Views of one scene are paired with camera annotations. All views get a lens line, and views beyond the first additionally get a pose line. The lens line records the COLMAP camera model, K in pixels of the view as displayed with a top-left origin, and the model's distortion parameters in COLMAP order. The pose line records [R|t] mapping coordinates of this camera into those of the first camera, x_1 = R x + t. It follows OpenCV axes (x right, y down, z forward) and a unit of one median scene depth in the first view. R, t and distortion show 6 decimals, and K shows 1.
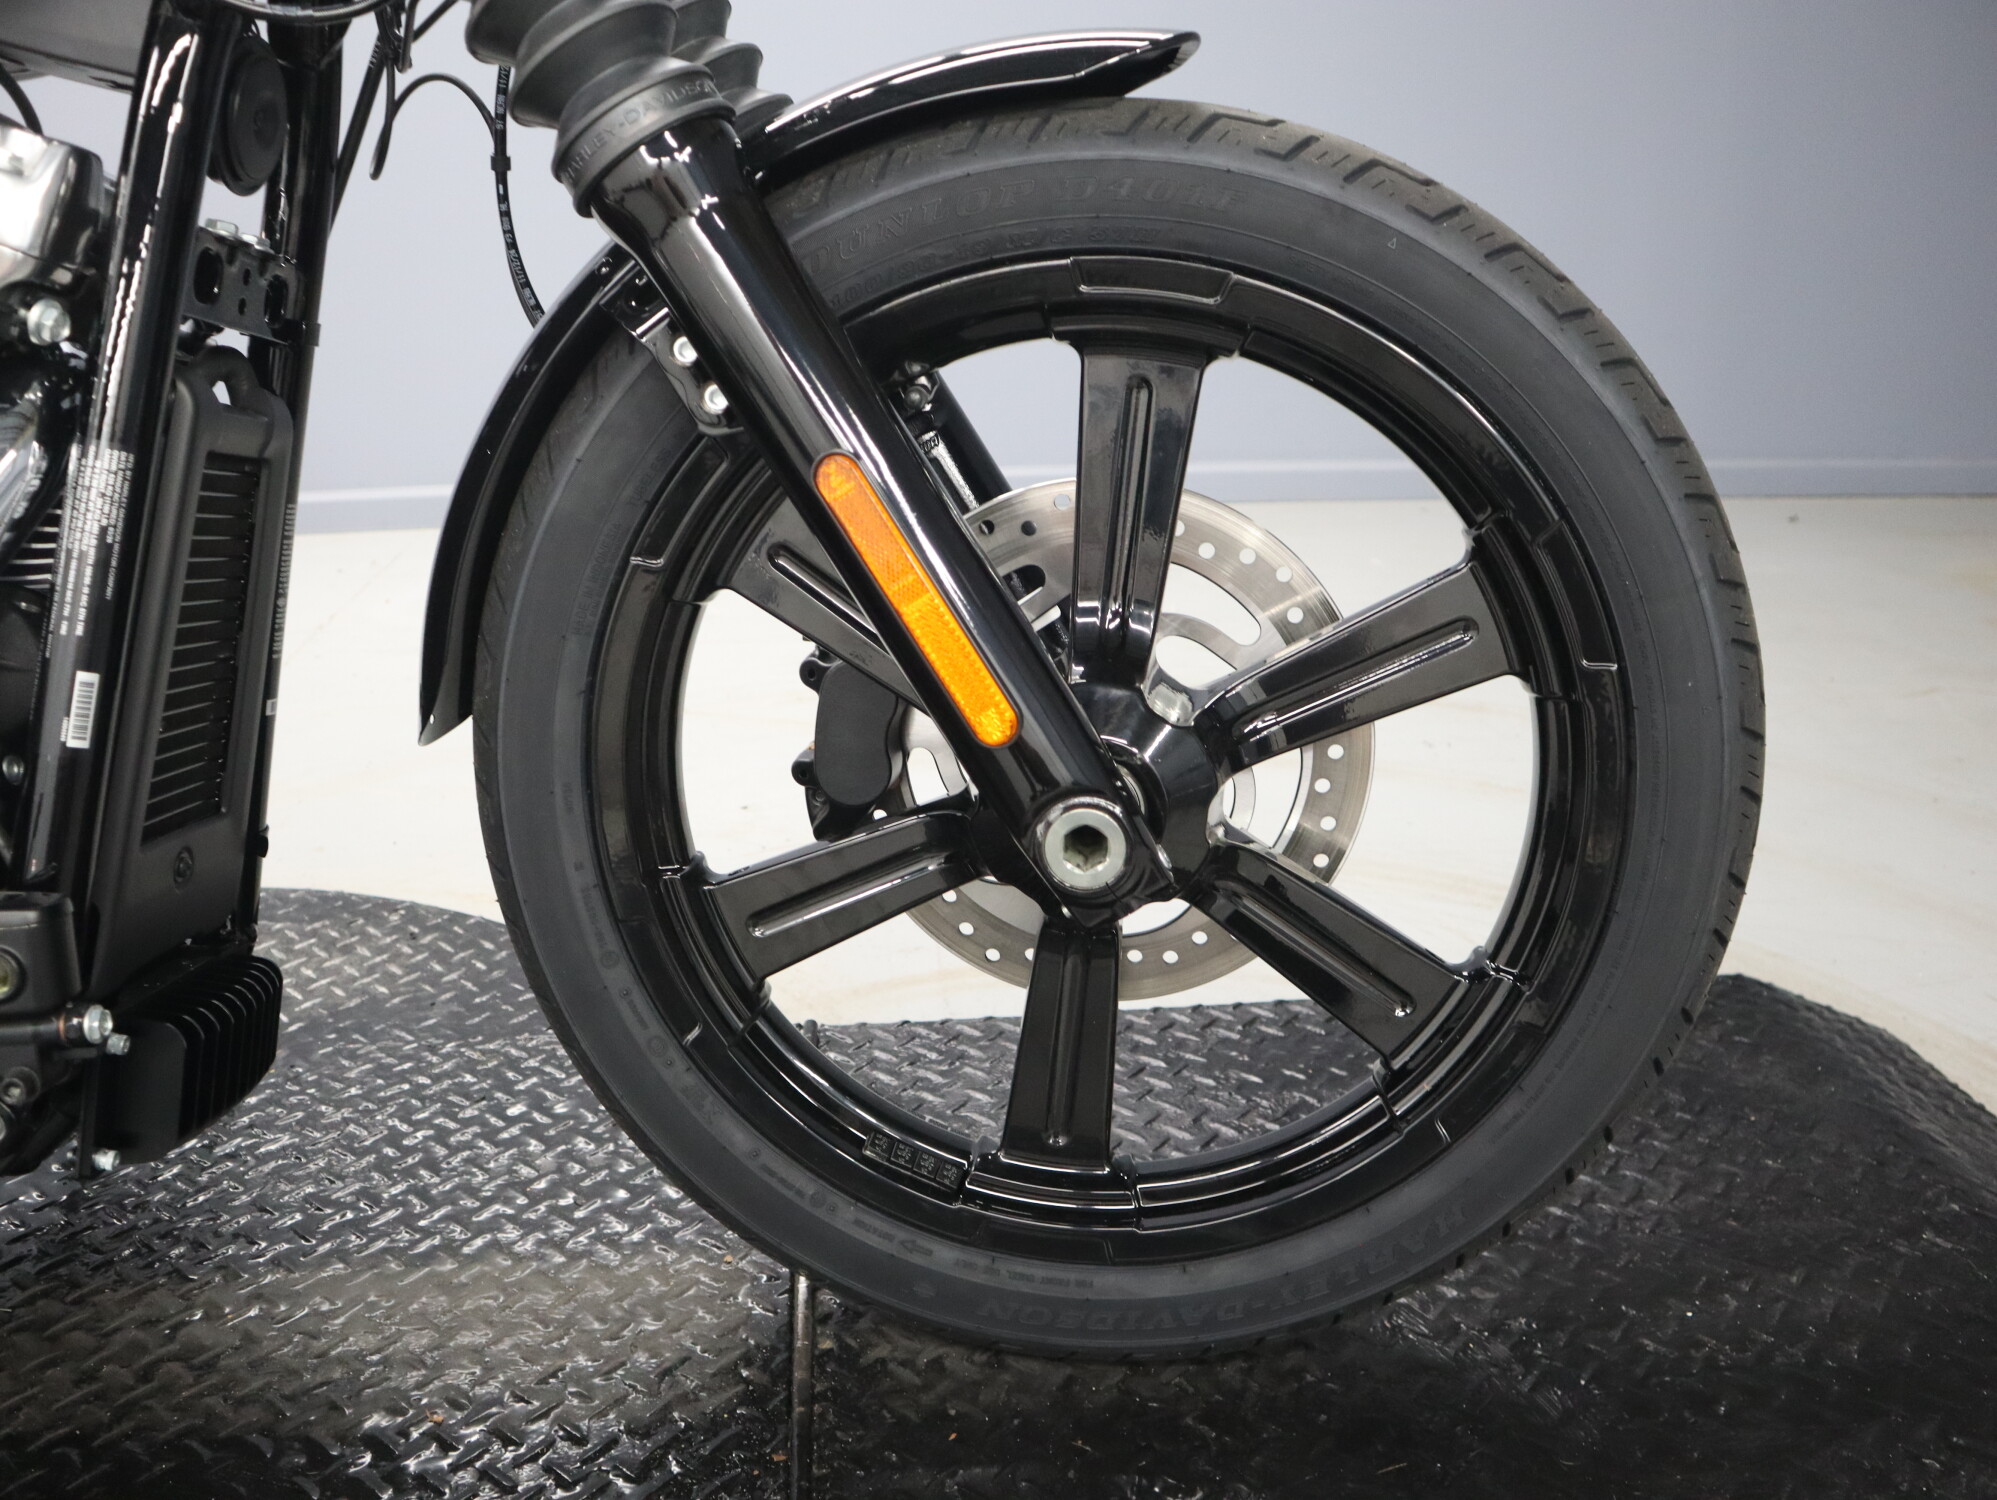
lens RADIAL K [[1483.9, 0, 963.7], [0, 1483.9, 747.7], [0, 0, 1]] dist [-0.109155, 0.062015]
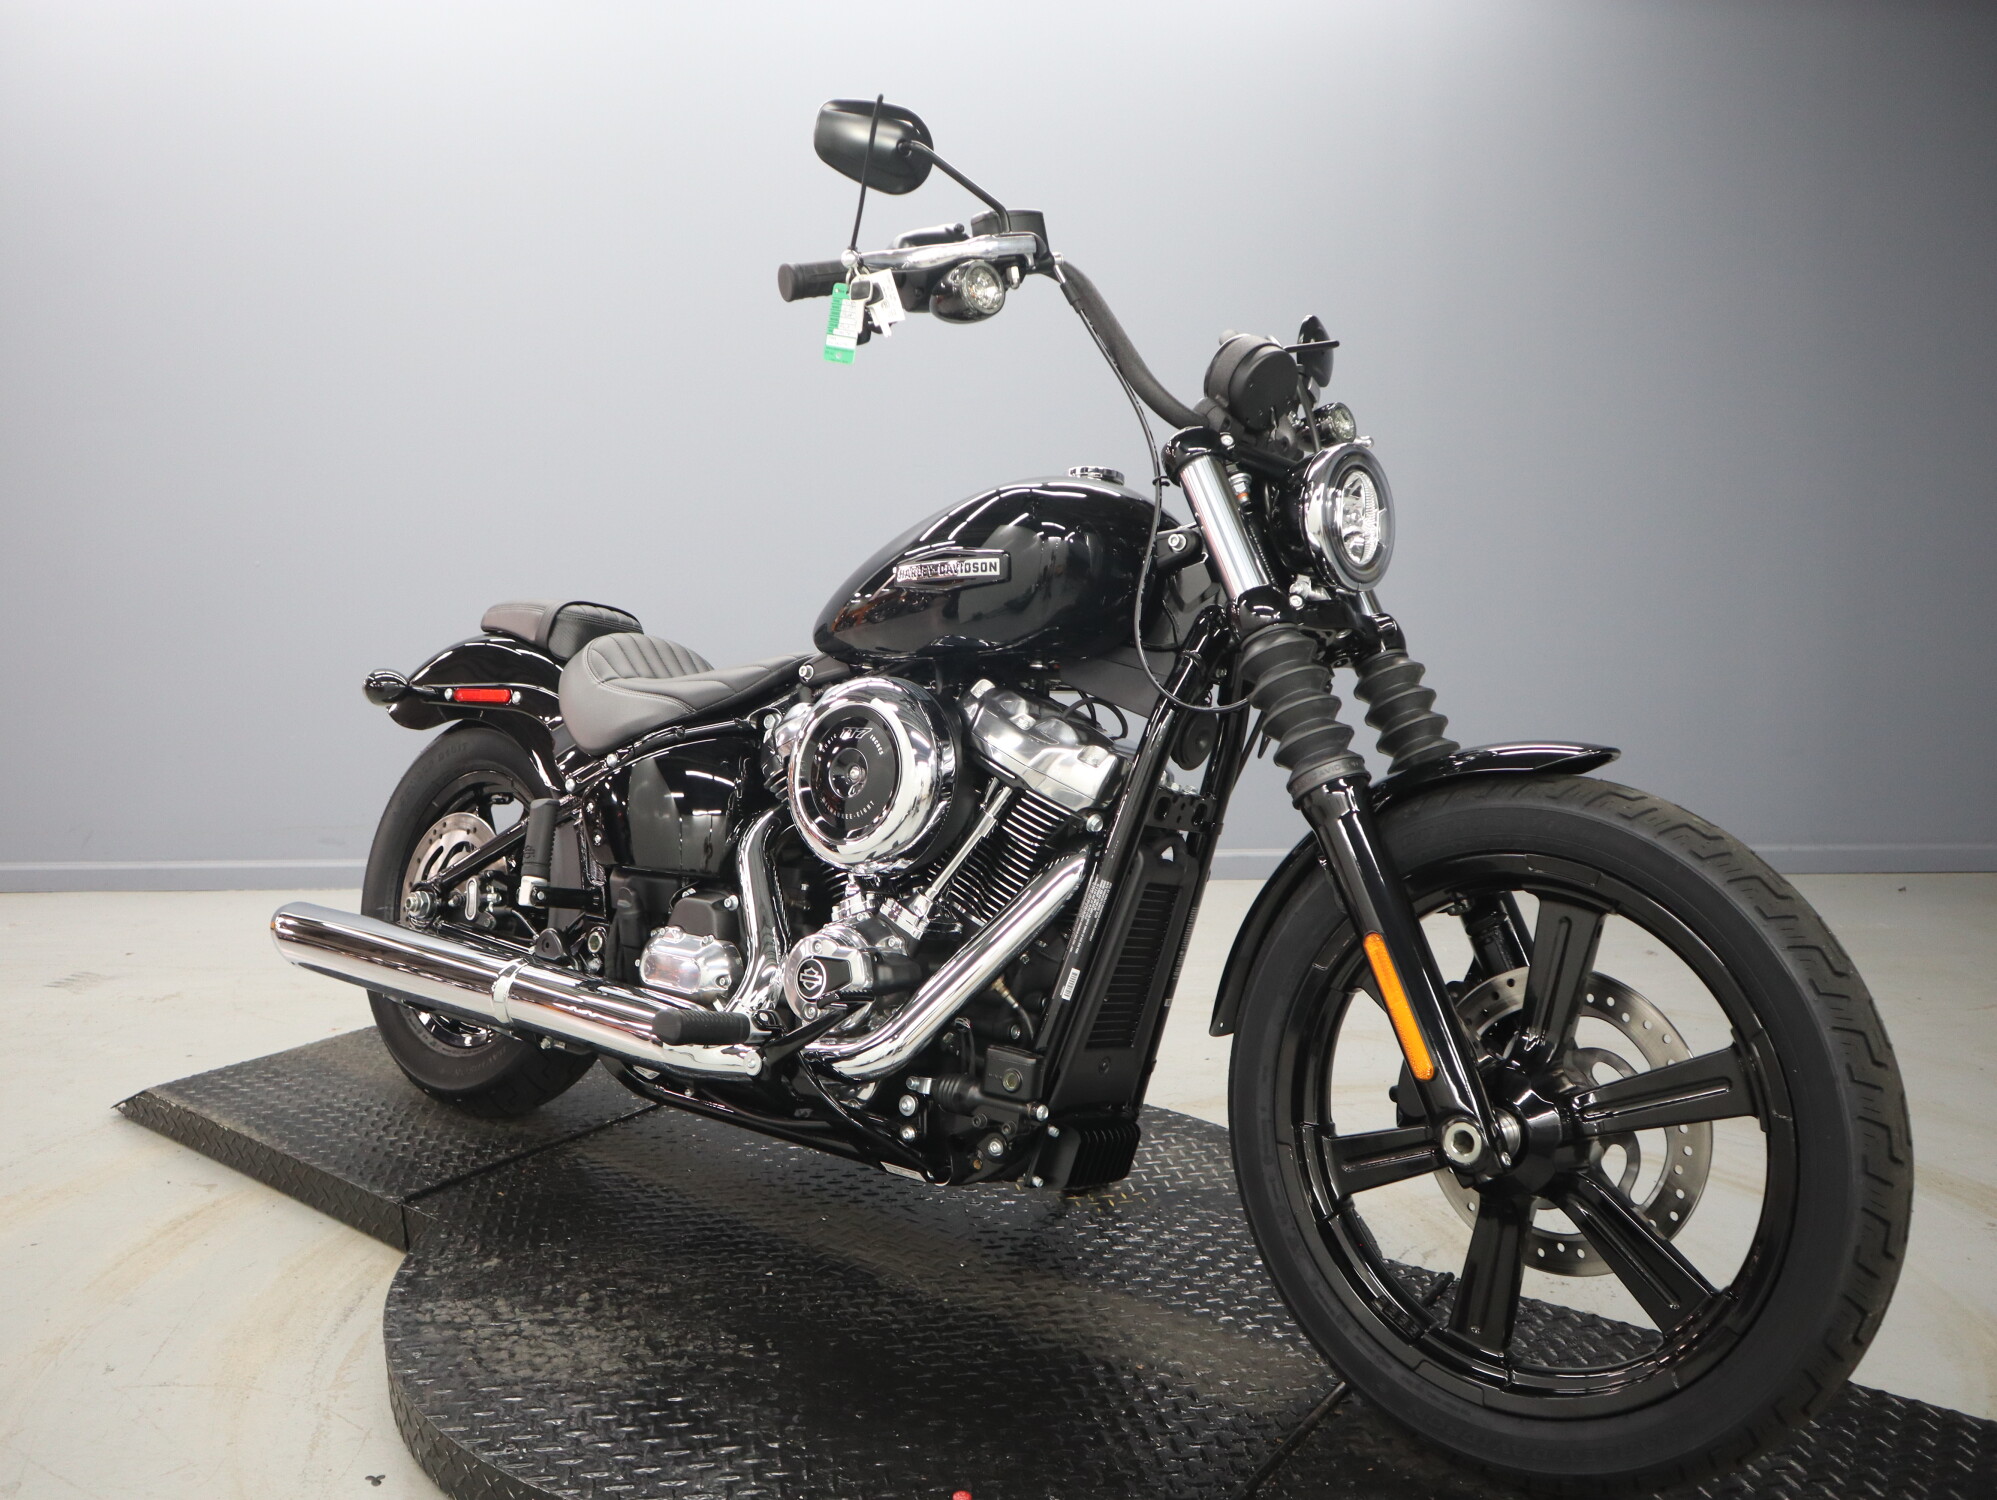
lens RADIAL K [[1483.9, 0, 963.7], [0, 1483.9, 747.7], [0, 0, 1]] dist [-0.109155, 0.062015]
pose [[0.756825, 0.082058, -0.648446, 0.732540], [-0.246798, 0.954524, -0.167255, 0.048231], [0.605233, 0.286618, 0.742660, -0.940009]]
